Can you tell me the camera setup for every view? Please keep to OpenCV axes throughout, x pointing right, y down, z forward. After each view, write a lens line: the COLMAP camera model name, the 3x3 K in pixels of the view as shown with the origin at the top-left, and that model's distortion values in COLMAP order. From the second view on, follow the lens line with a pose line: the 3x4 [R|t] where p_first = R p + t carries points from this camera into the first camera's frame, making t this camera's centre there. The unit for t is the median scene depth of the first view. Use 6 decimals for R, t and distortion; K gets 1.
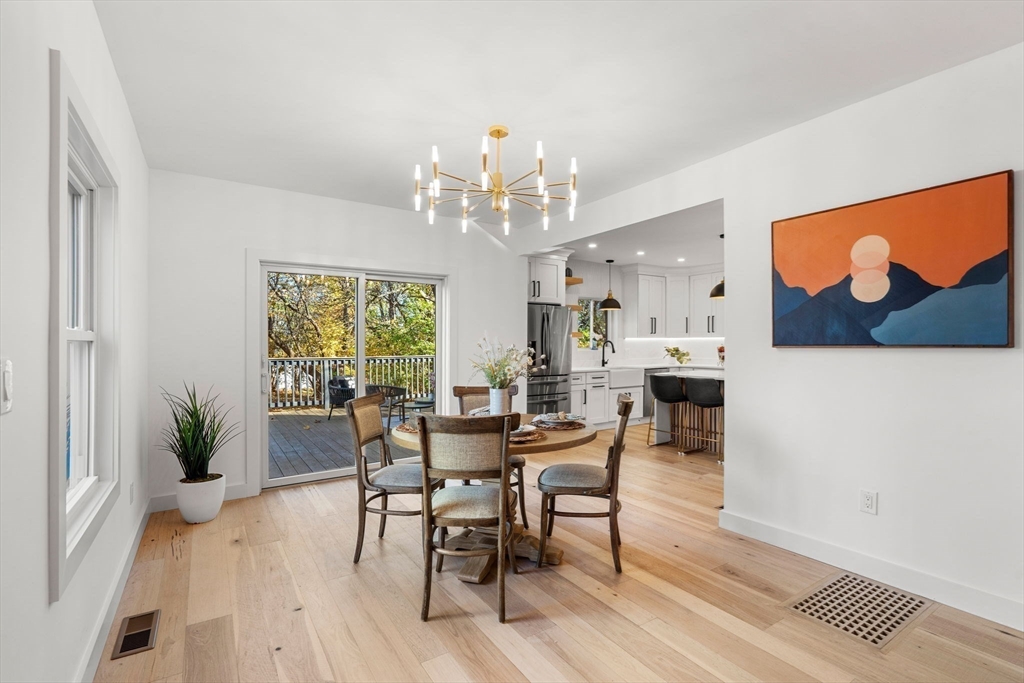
lens RADIAL K [[476.1, 0, 510.7], [0, 476.1, 340.7], [0, 0, 1]] dist [0.001087, 0.000303]
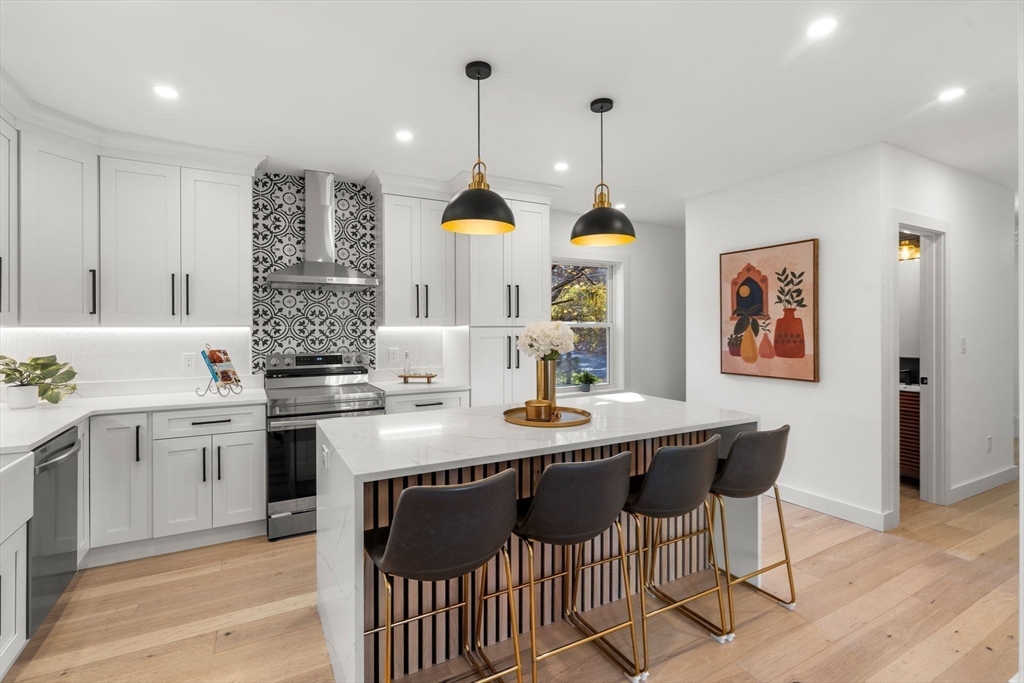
lens RADIAL K [[476.1, 0, 505.3], [0, 476.1, 333.5], [0, 0, 1]] dist [0.001087, 0.000303]
pose [[0.085627, -0.002973, 0.996323, 0.045477], [0.006183, 0.999978, 0.002453, -0.001316], [-0.996308, 0.005951, 0.085644, 0.694553]]
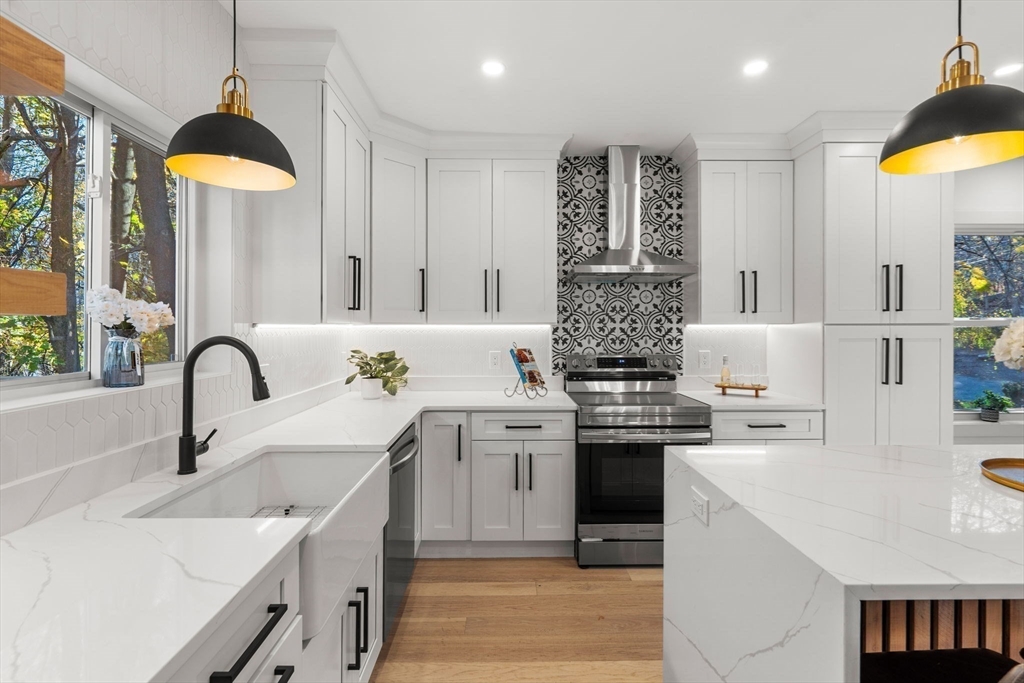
lens RADIAL K [[476.1, 0, 513.2], [0, 476.1, 336.4], [0, 0, 1]] dist [0.001087, 0.000303]
pose [[0.530707, -0.009308, 0.847504, 0.100909], [-0.001475, 0.999928, 0.011906, -0.002371], [-0.847554, -0.007568, 0.530655, 0.779621]]
